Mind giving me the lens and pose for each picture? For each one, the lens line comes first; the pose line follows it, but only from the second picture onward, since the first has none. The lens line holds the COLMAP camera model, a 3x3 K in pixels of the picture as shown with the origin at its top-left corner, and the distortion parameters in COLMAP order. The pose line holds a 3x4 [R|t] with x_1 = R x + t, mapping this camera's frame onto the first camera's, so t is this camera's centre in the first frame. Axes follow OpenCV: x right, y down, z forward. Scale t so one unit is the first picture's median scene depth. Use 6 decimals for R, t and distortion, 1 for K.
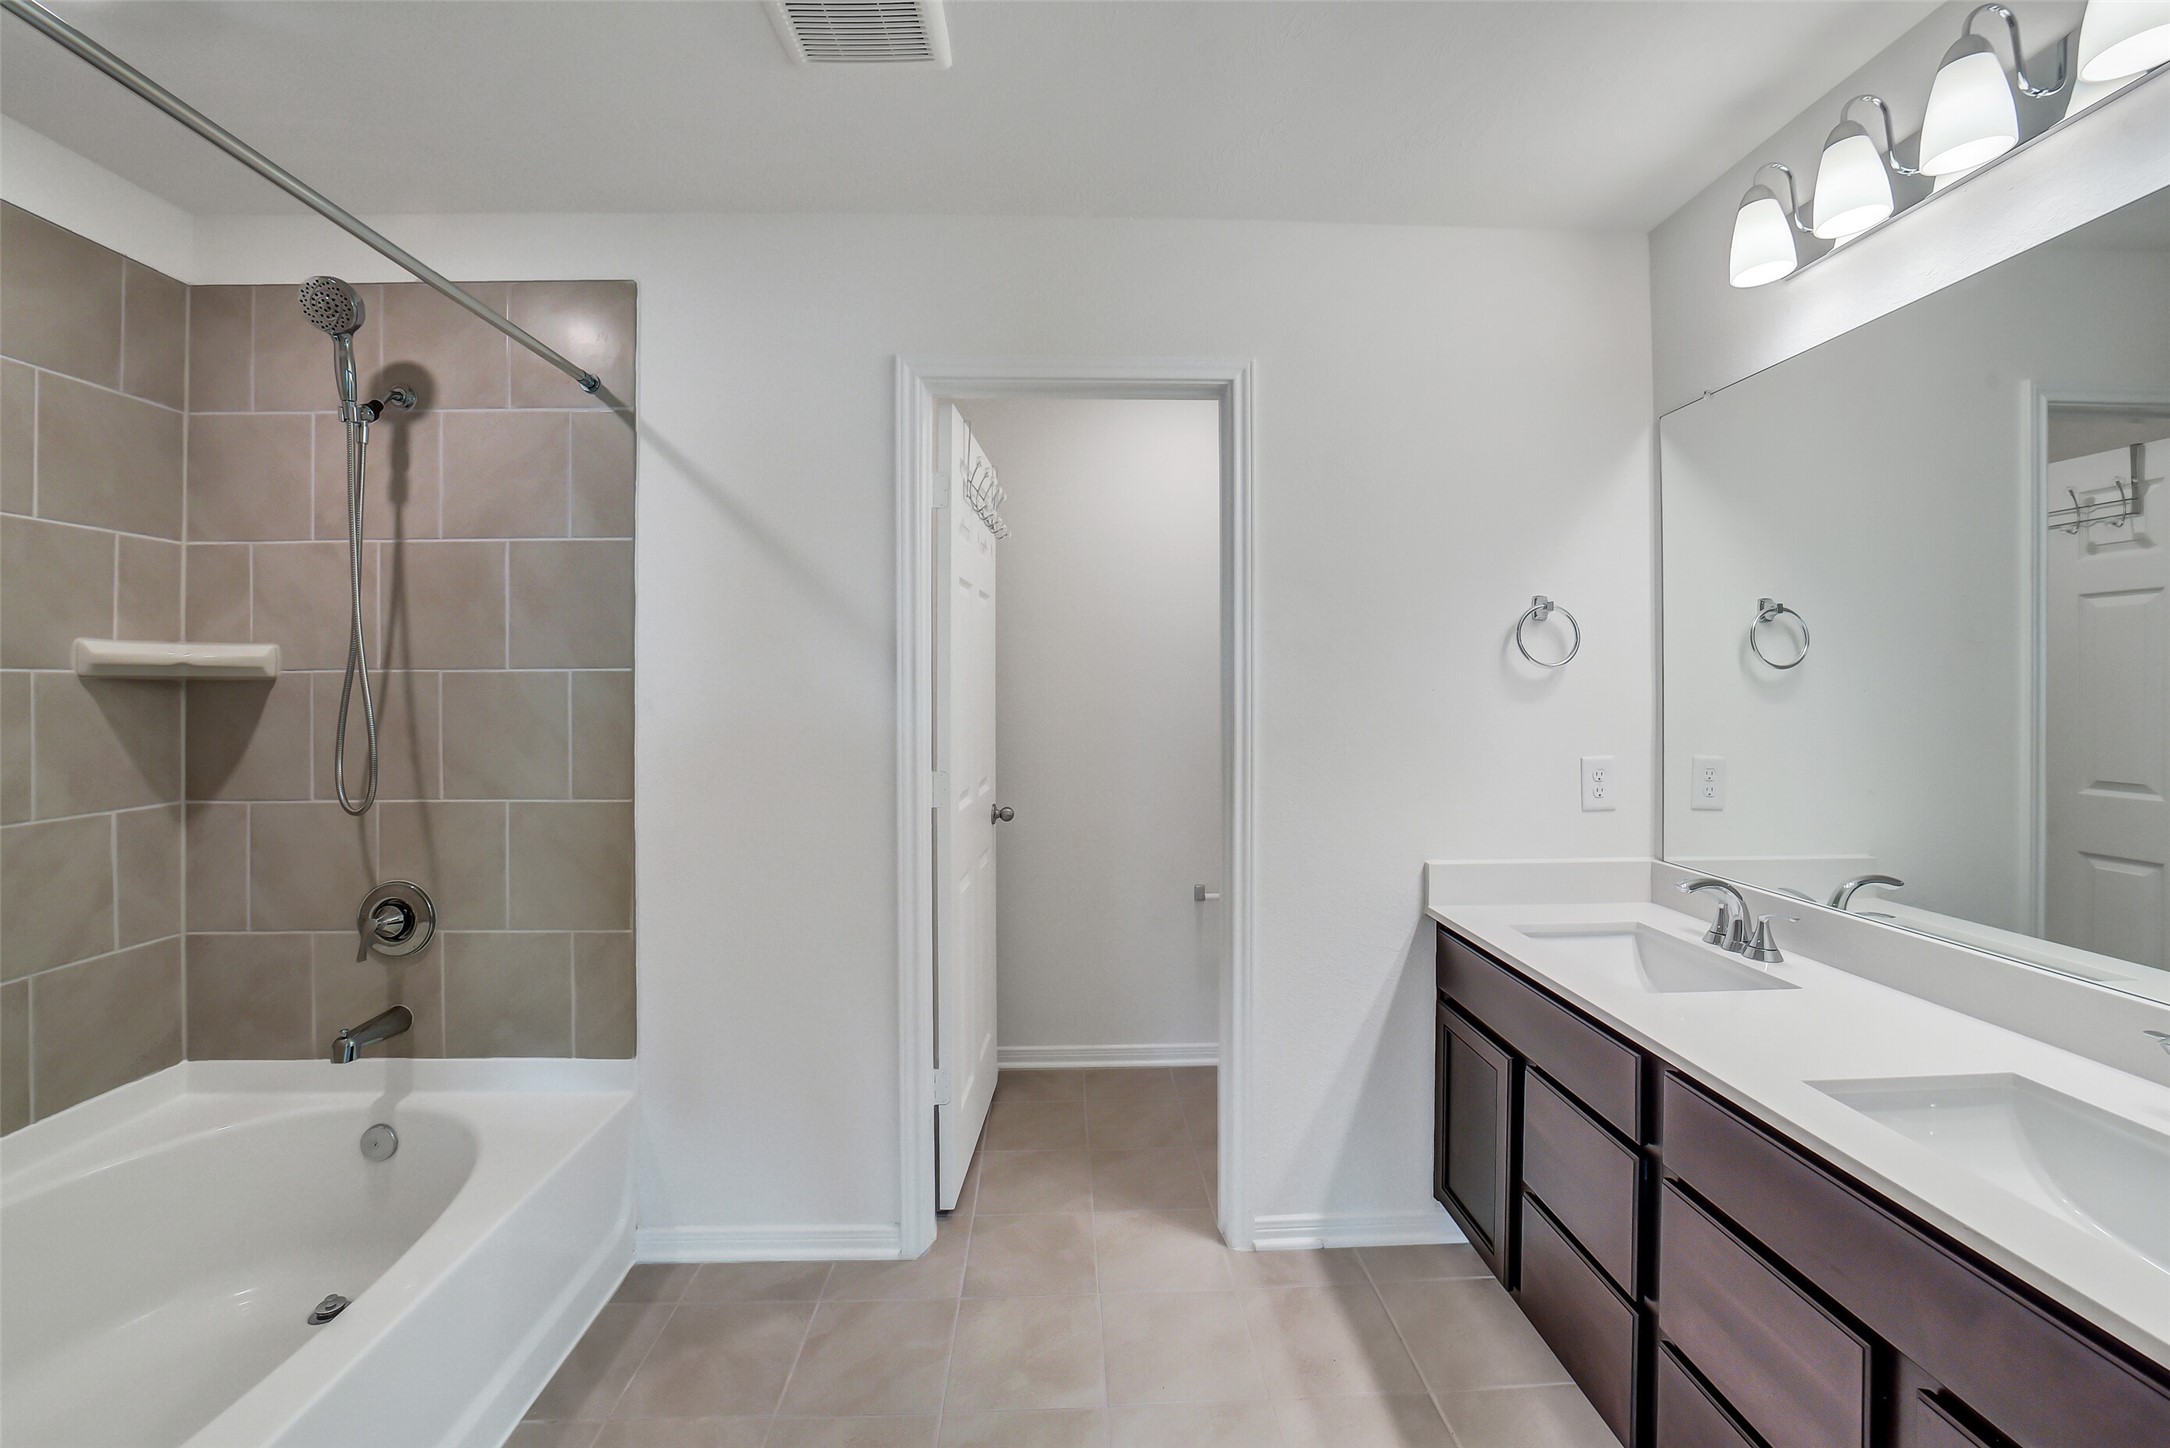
lens RADIAL K [[857.3, 0, 1084.2], [0, 857.3, 718.5], [0, 0, 1]] dist [-0.044289, 0.014672]
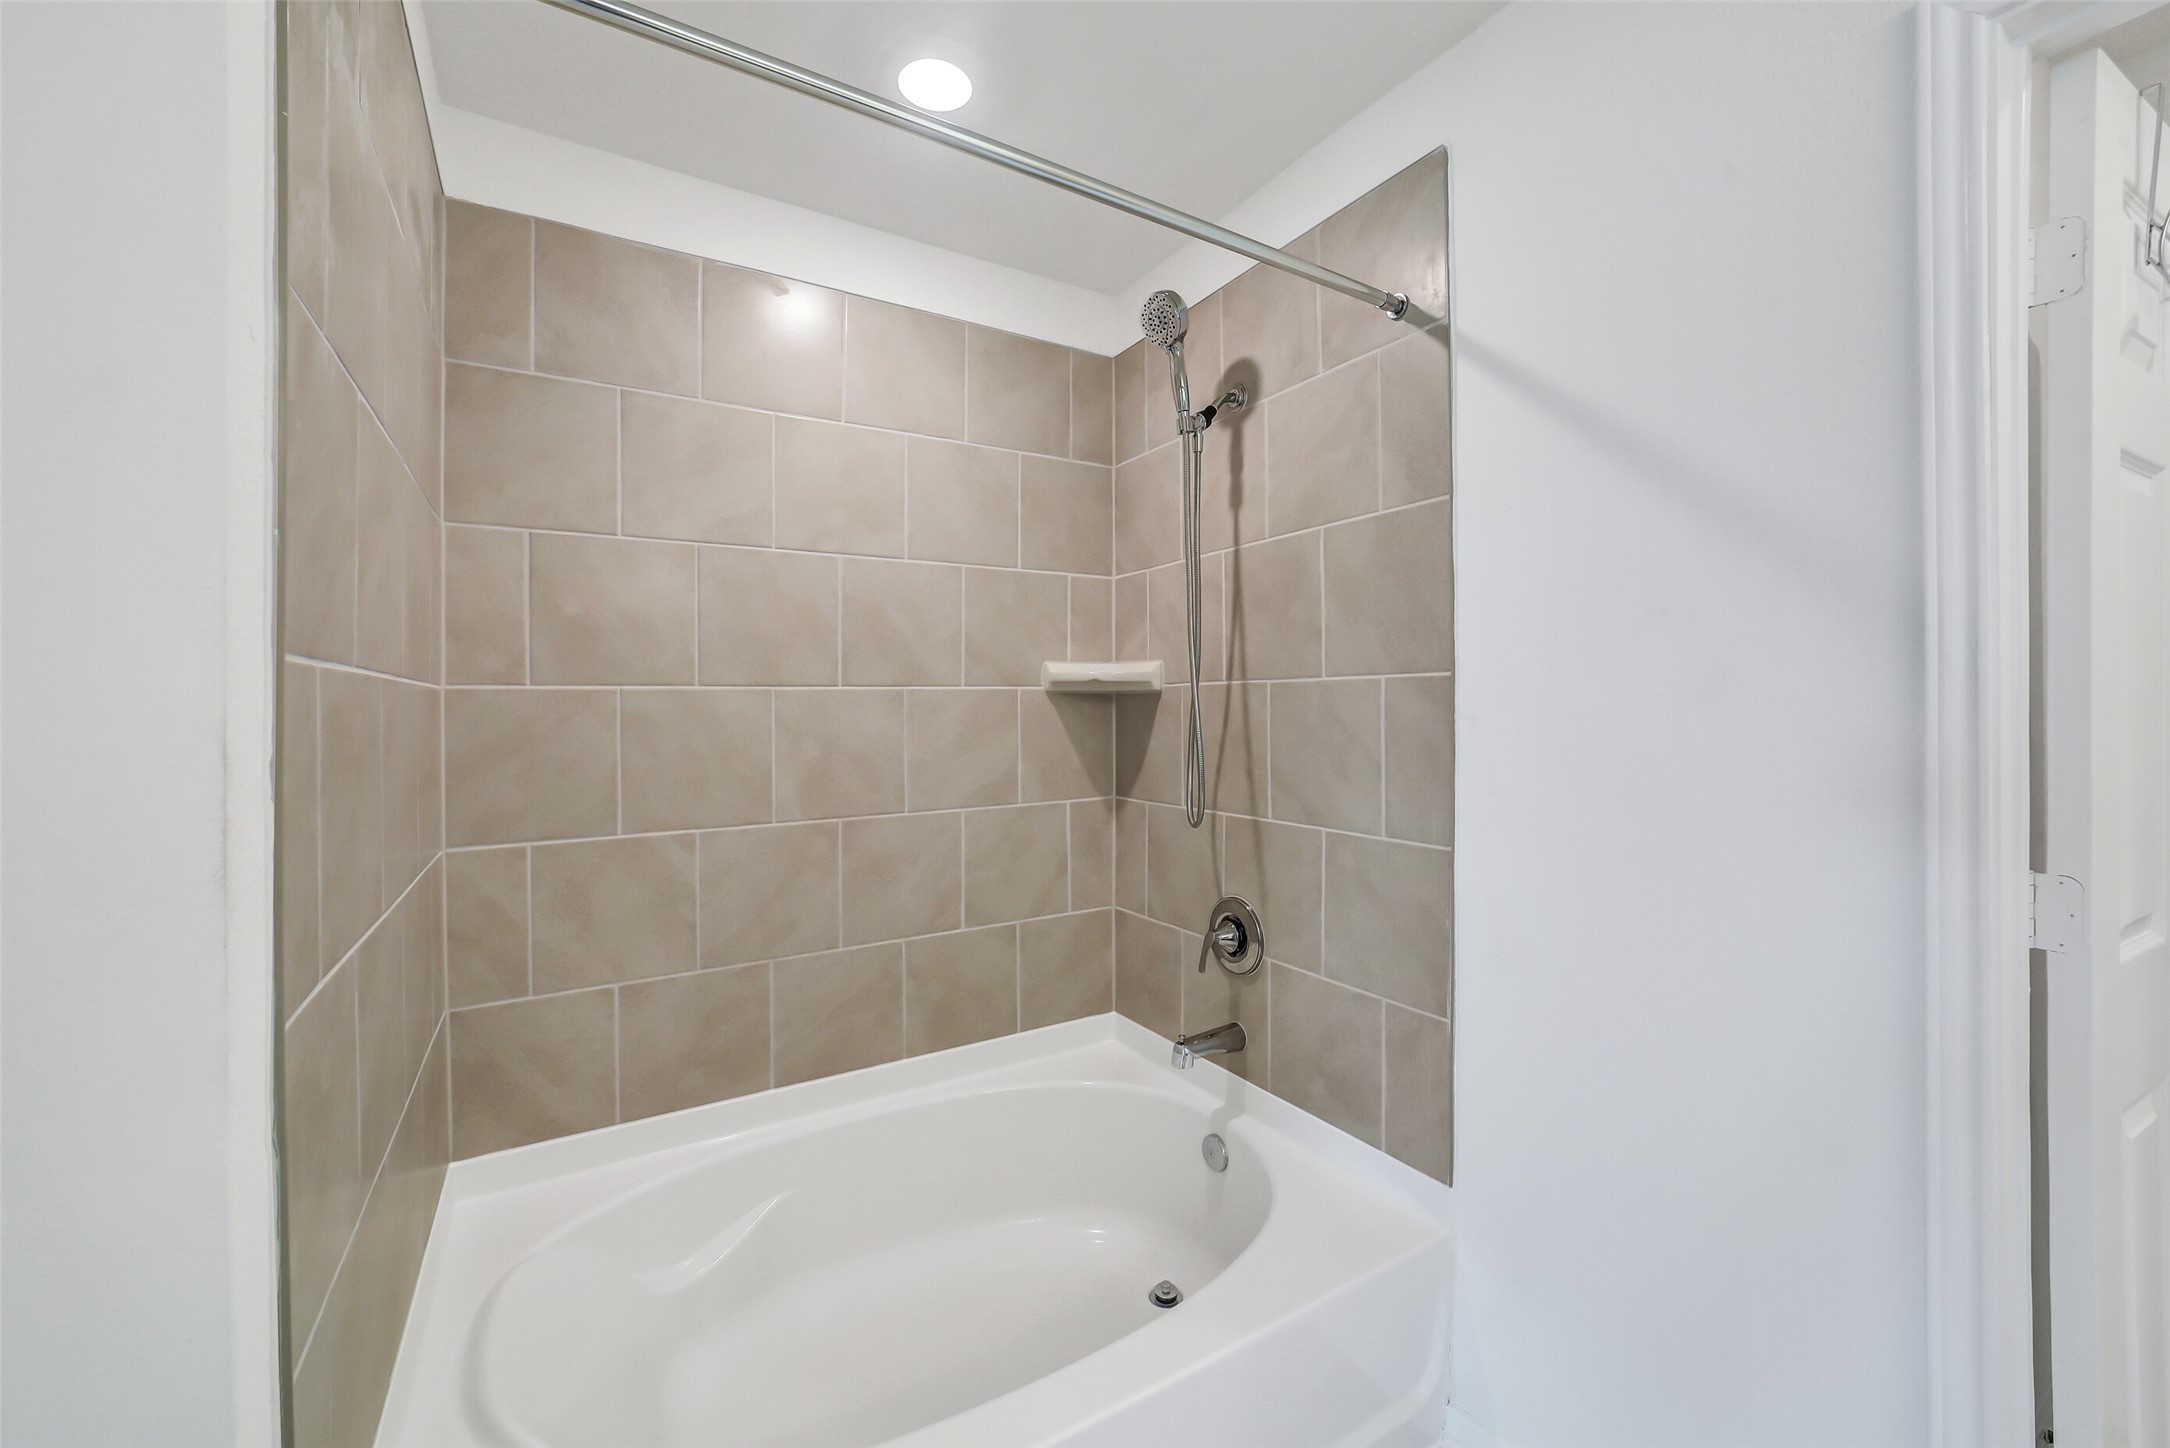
lens RADIAL K [[857.3, 0, 1084.2], [0, 857.3, 718.5], [0, 0, 1]] dist [-0.044289, 0.014672]
pose [[0.495922, 0.012478, -0.868278, -0.046171], [-0.026721, 0.999643, -0.000896, -0.009280], [0.867956, 0.023646, 0.496078, 0.357811]]
